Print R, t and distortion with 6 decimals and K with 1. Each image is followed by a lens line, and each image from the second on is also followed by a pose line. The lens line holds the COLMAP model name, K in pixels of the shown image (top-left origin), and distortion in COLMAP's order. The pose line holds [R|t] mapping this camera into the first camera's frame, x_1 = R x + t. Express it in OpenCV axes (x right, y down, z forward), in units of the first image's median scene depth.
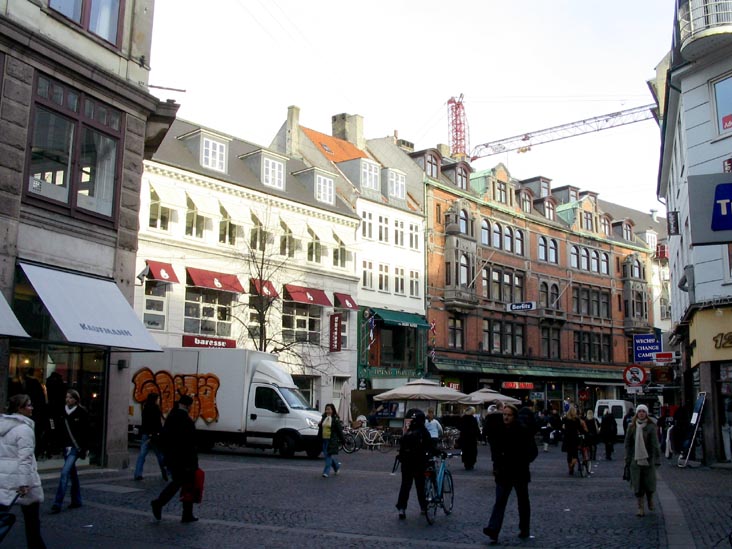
lens RADIAL K [[788.6, 0, 366.0], [0, 788.6, 274.5], [0, 0, 1]] dist [-0.125873, 0.016195]
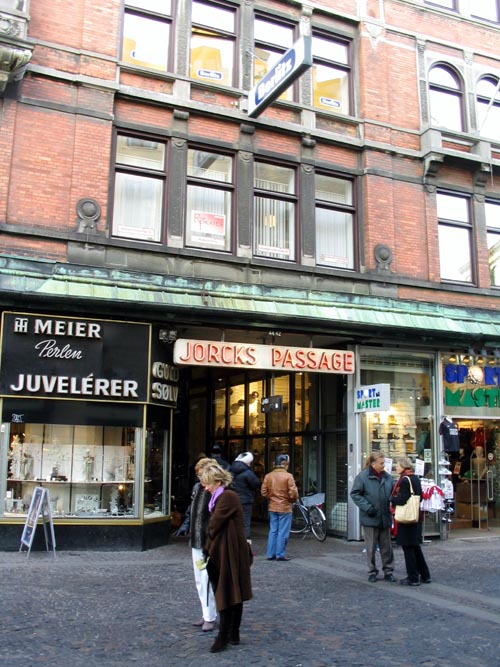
lens RADIAL K [[718.6, 0, 250.0], [0, 718.6, 333.5], [0, 0, 1]] dist [-0.125873, 0.016195]
pose [[0.916138, -0.055853, -0.396954, 0.282750], [0.056000, 0.998368, -0.011229, 0.133019], [0.396933, -0.011942, 0.917770, 0.748822]]
